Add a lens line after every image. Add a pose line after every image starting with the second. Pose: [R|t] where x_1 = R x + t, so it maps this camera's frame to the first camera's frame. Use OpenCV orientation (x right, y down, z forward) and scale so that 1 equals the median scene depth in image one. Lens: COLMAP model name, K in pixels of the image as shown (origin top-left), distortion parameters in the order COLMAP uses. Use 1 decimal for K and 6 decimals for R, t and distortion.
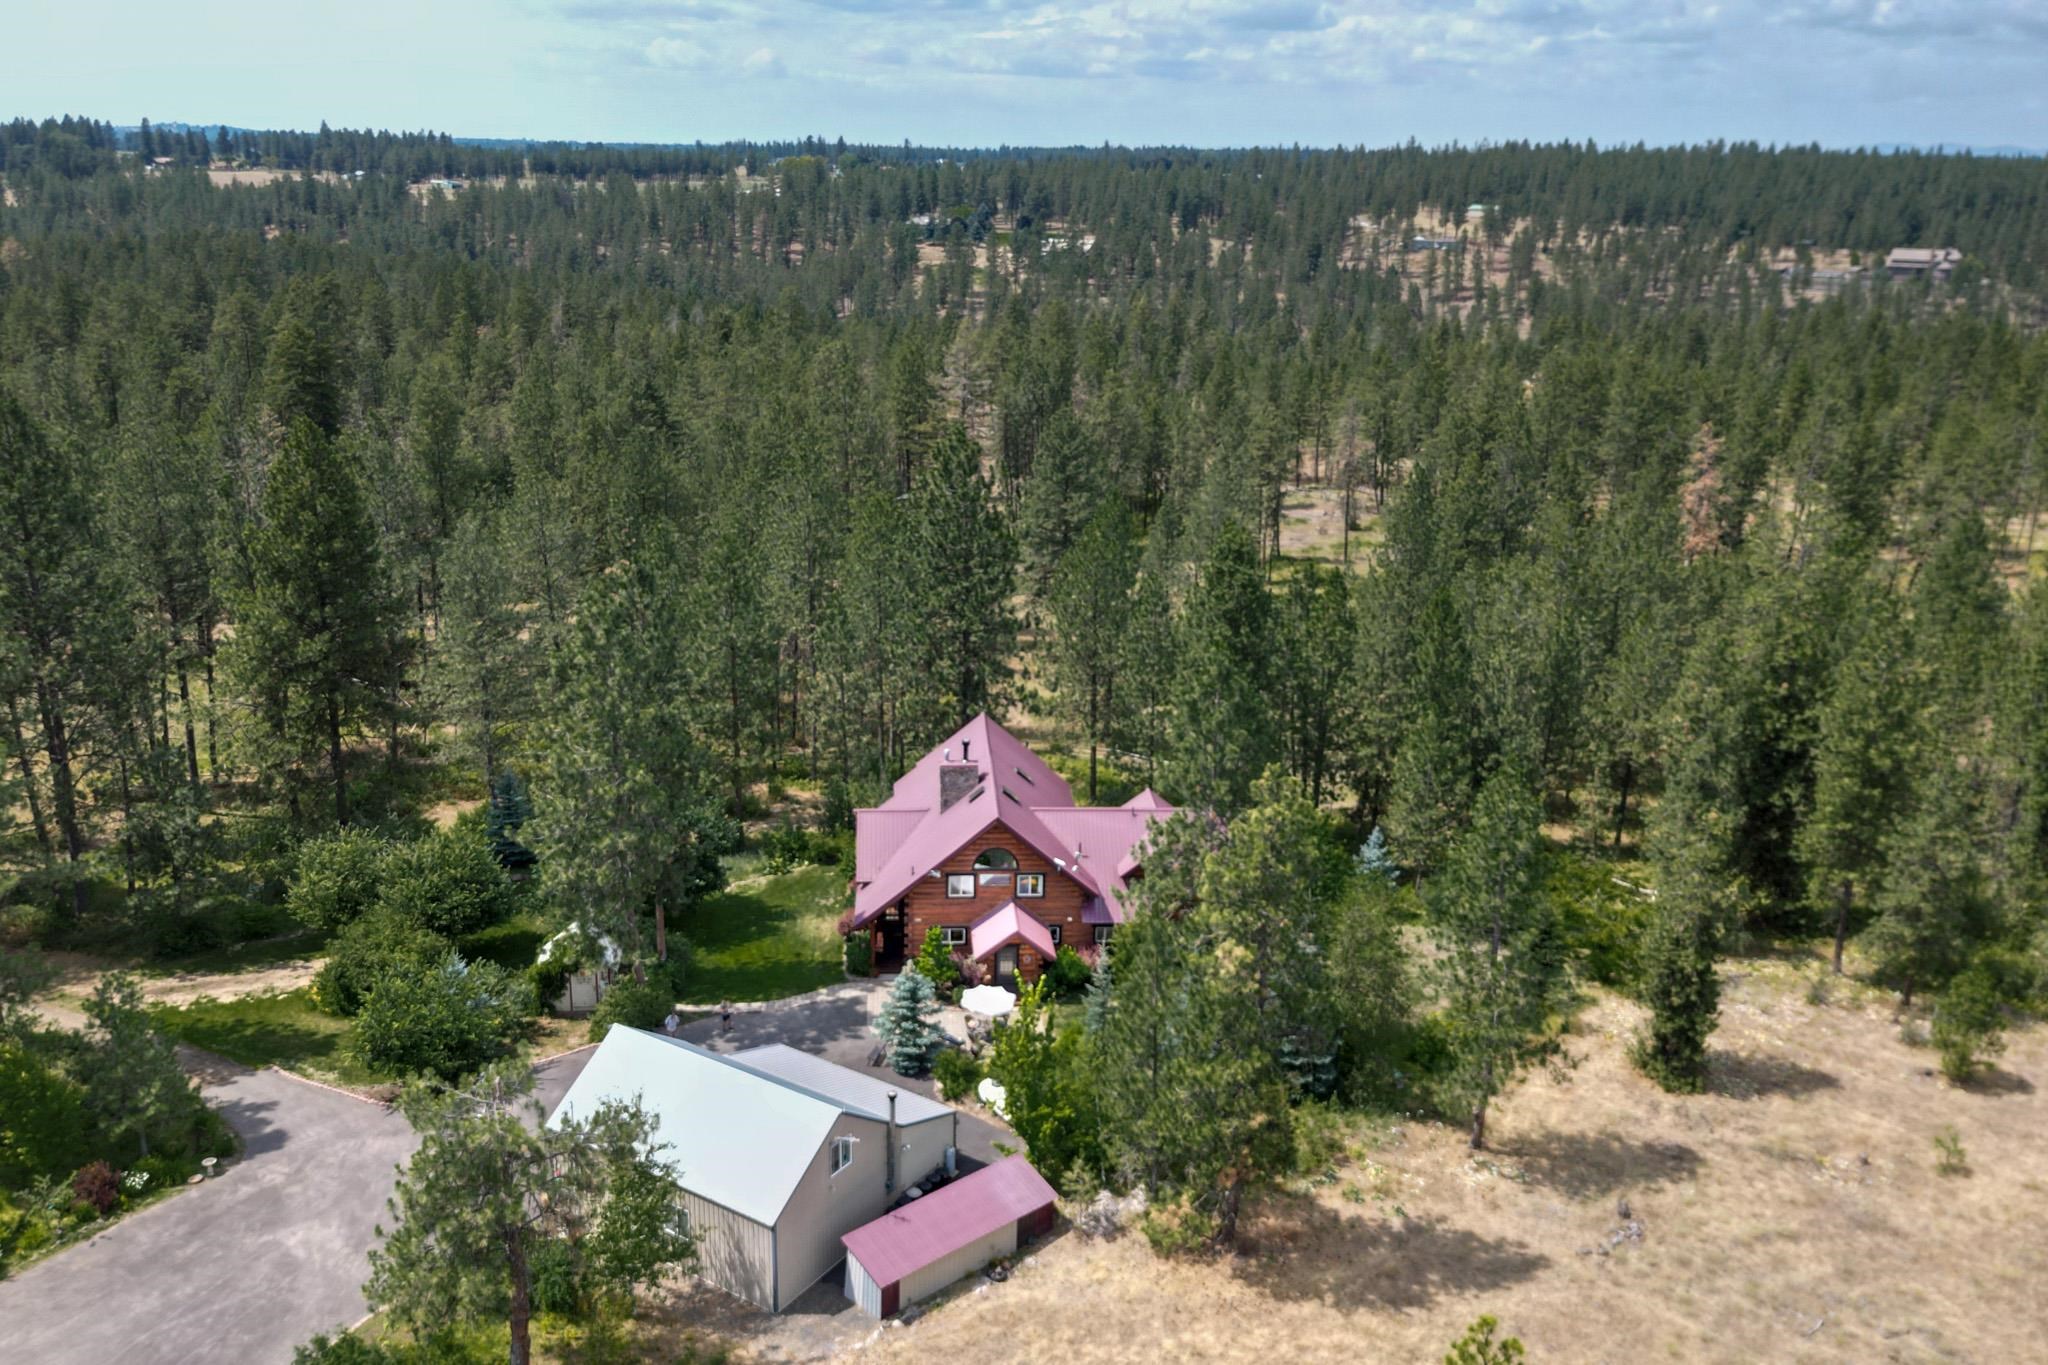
lens RADIAL K [[1653.4, 0, 1024.0], [0, 1653.4, 682.5], [0, 0, 1]] dist [0.003649, -0.001849]
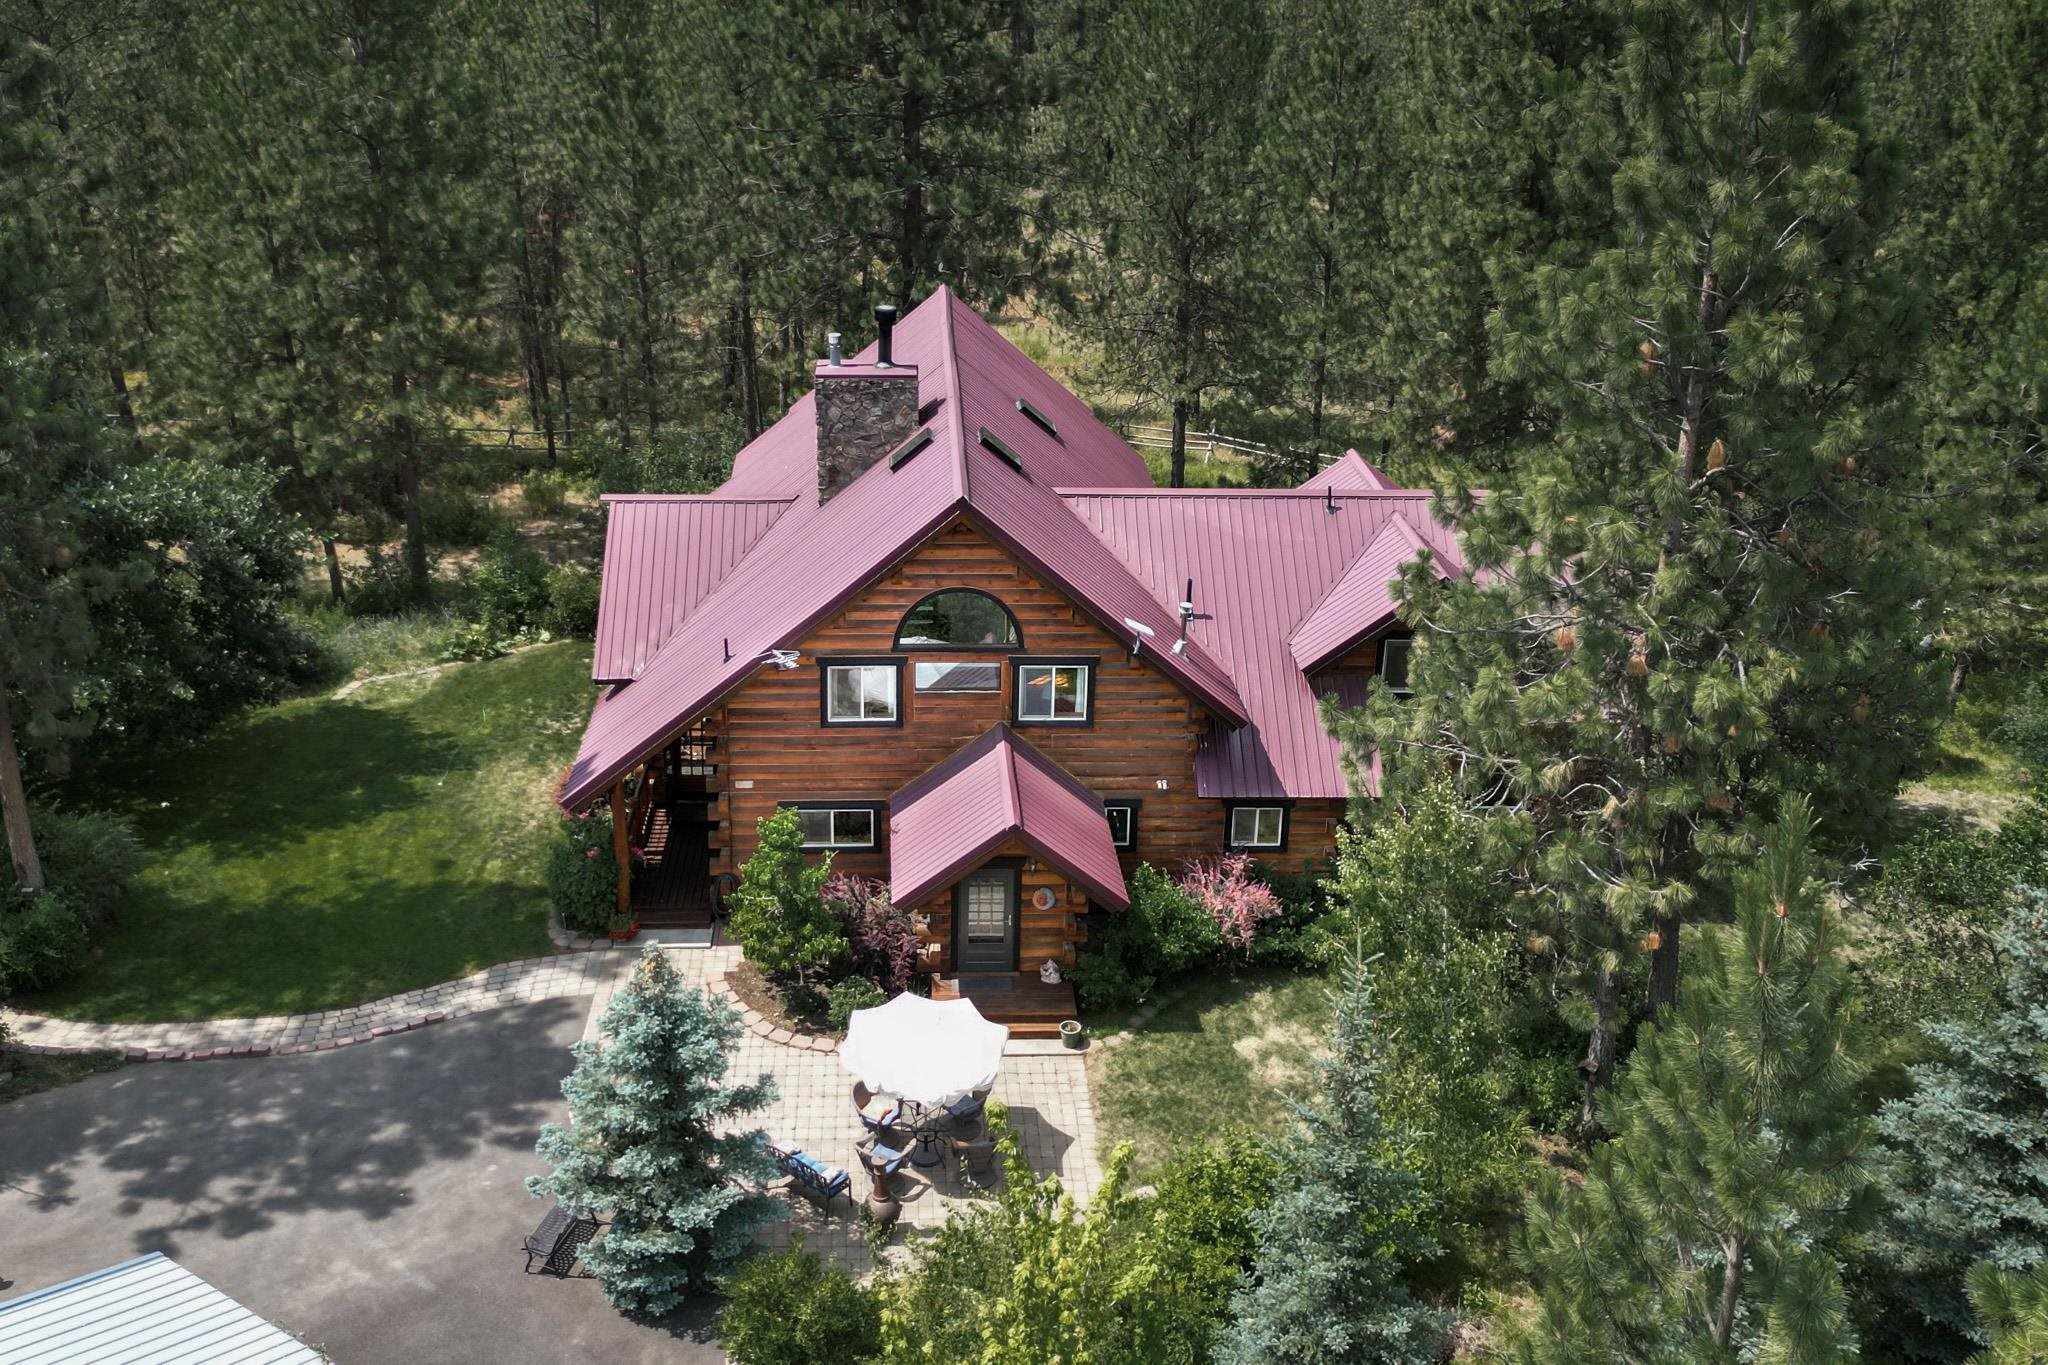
lens RADIAL K [[1653.4, 0, 1024.0], [0, 1653.4, 682.5], [0, 0, 1]] dist [0.003649, -0.001849]
pose [[0.999928, 0.008100, -0.008889, 0.000410], [-0.006948, 0.992414, 0.122744, 0.075940], [0.009816, -0.122673, 0.992399, 0.639775]]
